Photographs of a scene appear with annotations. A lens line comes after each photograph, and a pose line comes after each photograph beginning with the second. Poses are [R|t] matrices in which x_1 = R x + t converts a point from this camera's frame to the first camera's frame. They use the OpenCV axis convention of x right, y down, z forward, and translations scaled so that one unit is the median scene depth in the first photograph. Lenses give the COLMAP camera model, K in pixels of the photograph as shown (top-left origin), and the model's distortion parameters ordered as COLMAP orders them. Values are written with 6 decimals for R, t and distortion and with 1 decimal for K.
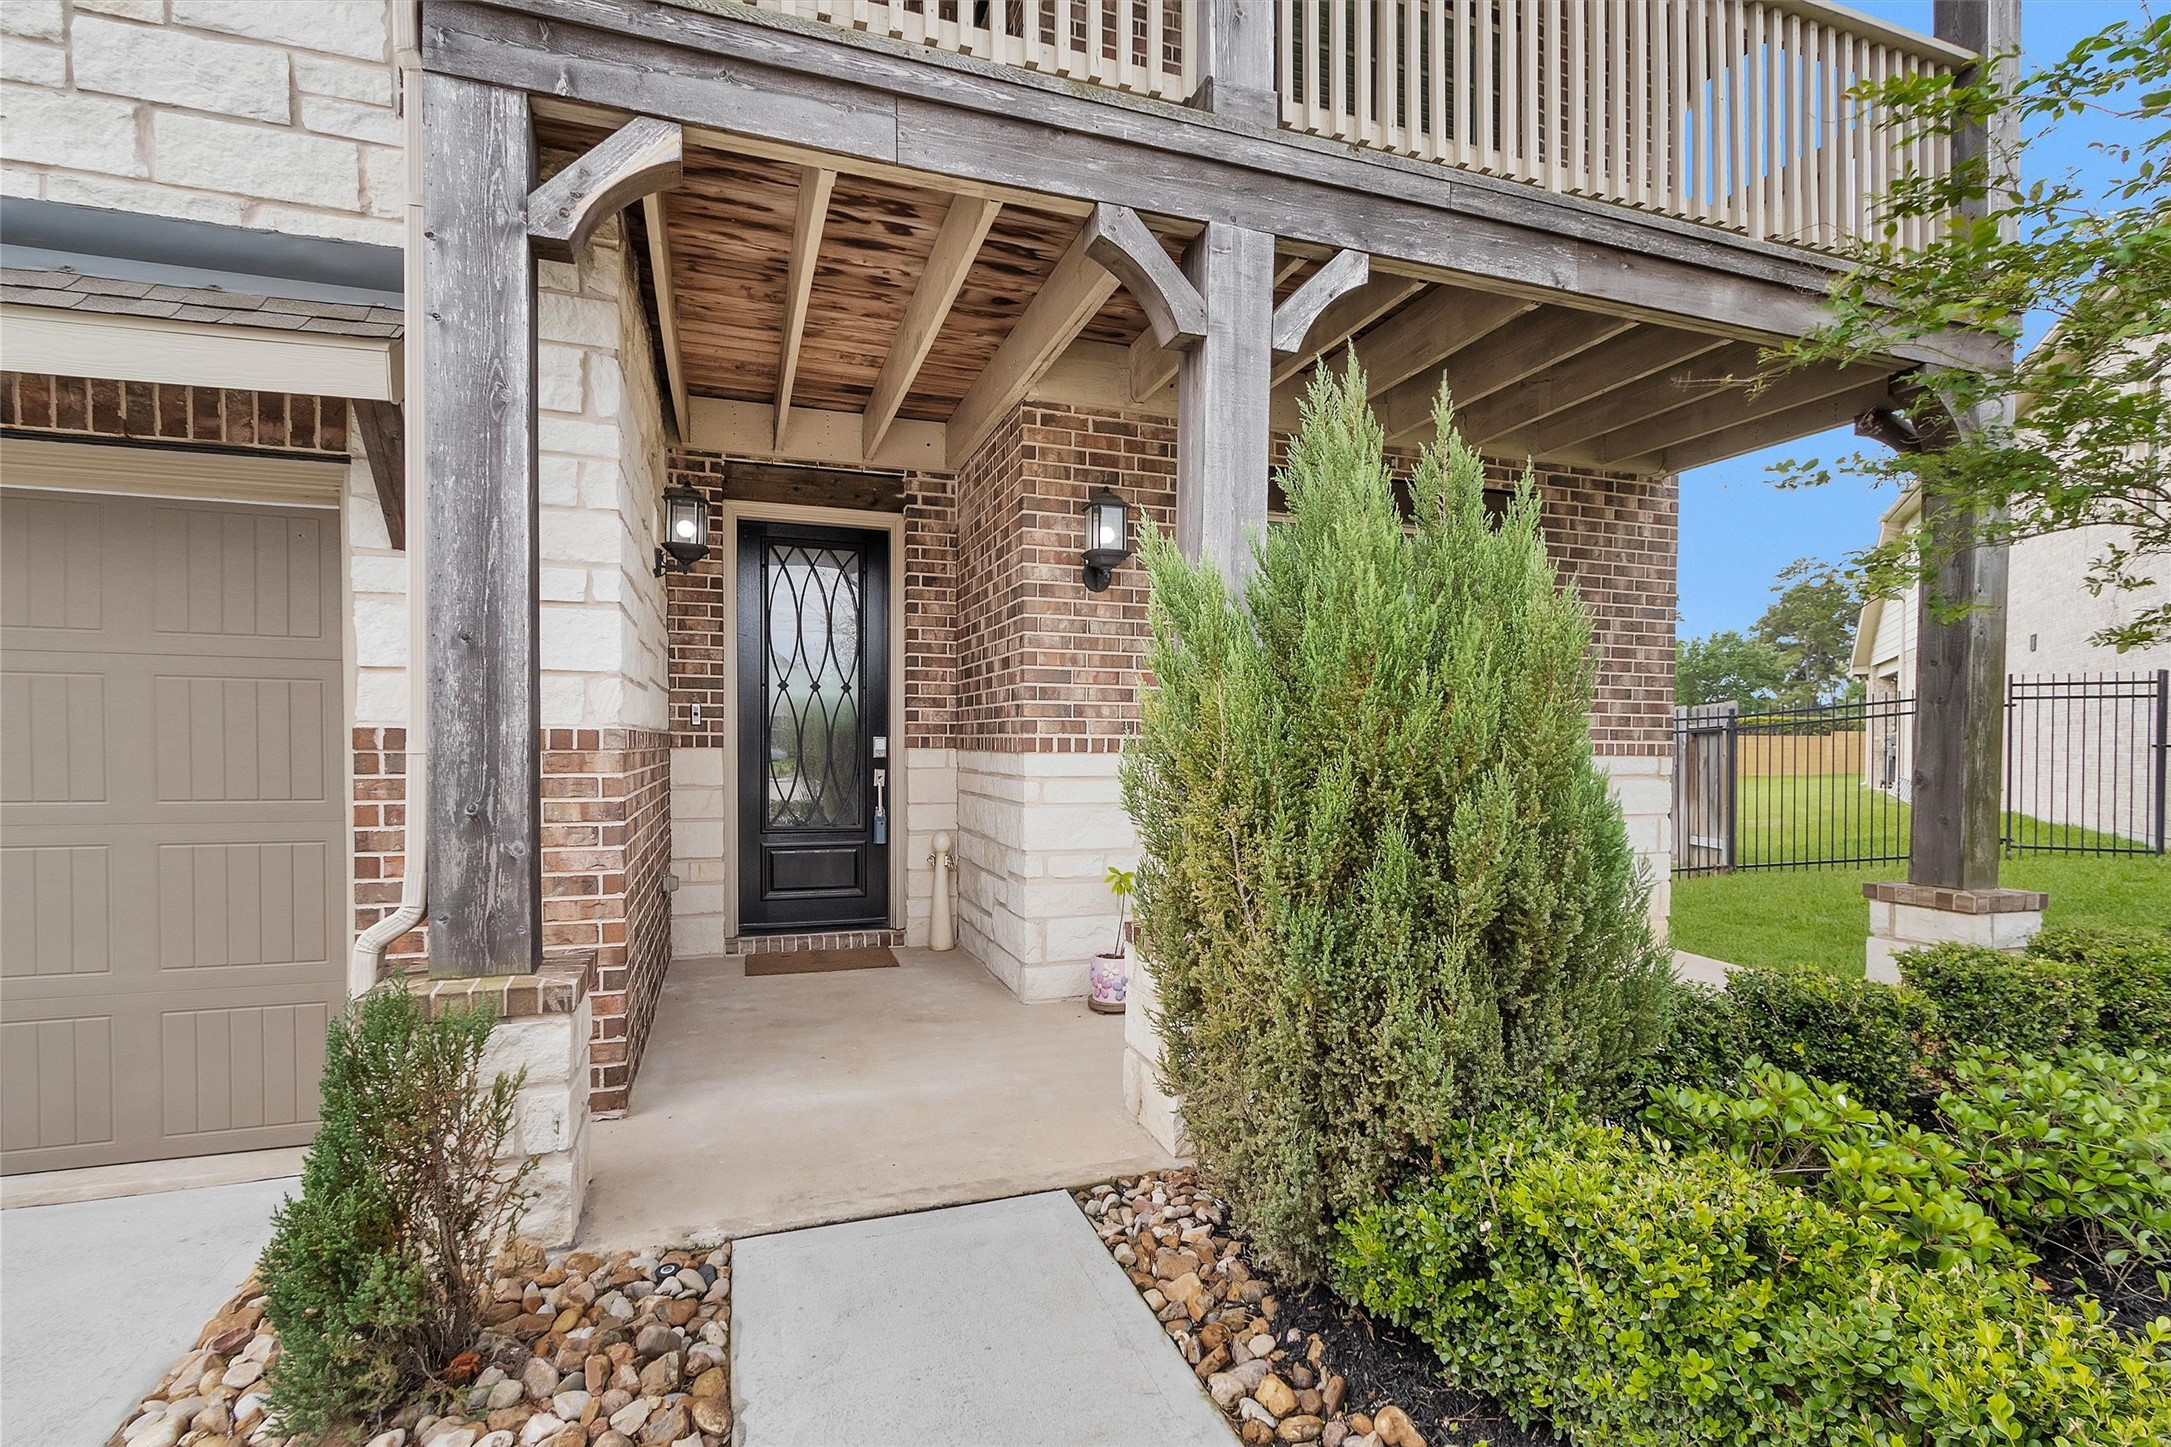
lens RADIAL K [[1022.3, 0, 1089.2], [0, 1022.3, 767.2], [0, 0, 1]] dist [0.001441, 0.000166]
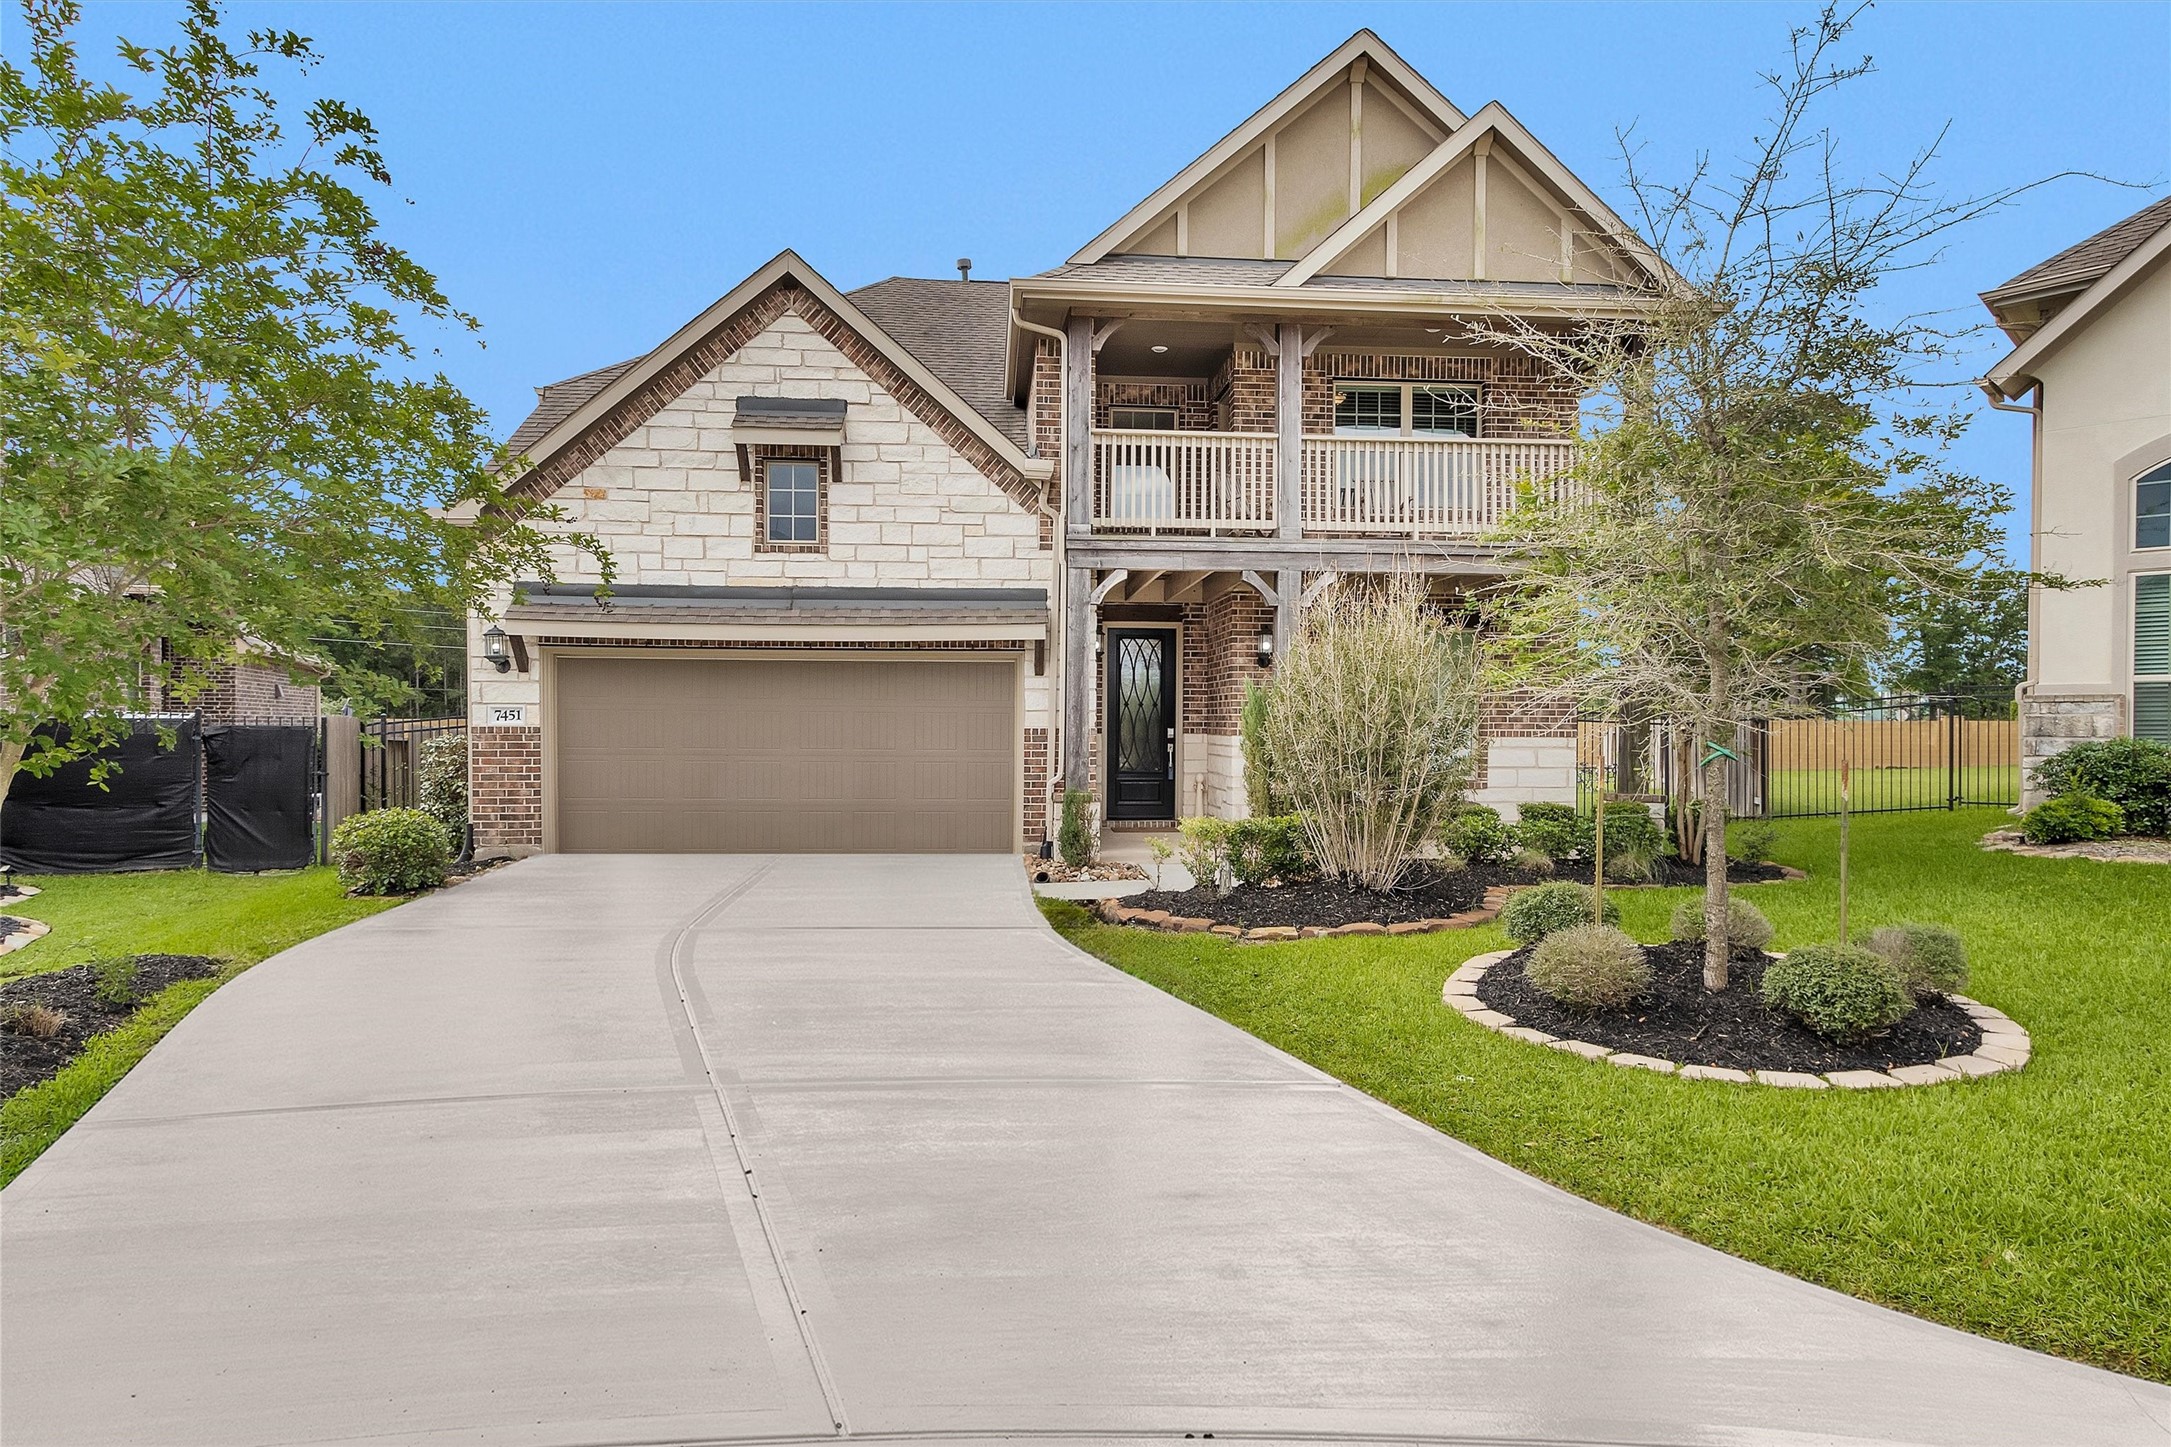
lens RADIAL K [[1022.3, 0, 1089.2], [0, 1022.3, 767.2], [0, 0, 1]] dist [0.001441, 0.000166]
pose [[0.965517, 0.007711, -0.260226, 0.235635], [-0.003573, 0.999860, 0.016371, 0.021756], [0.260316, -0.014876, 0.965409, -1.399608]]
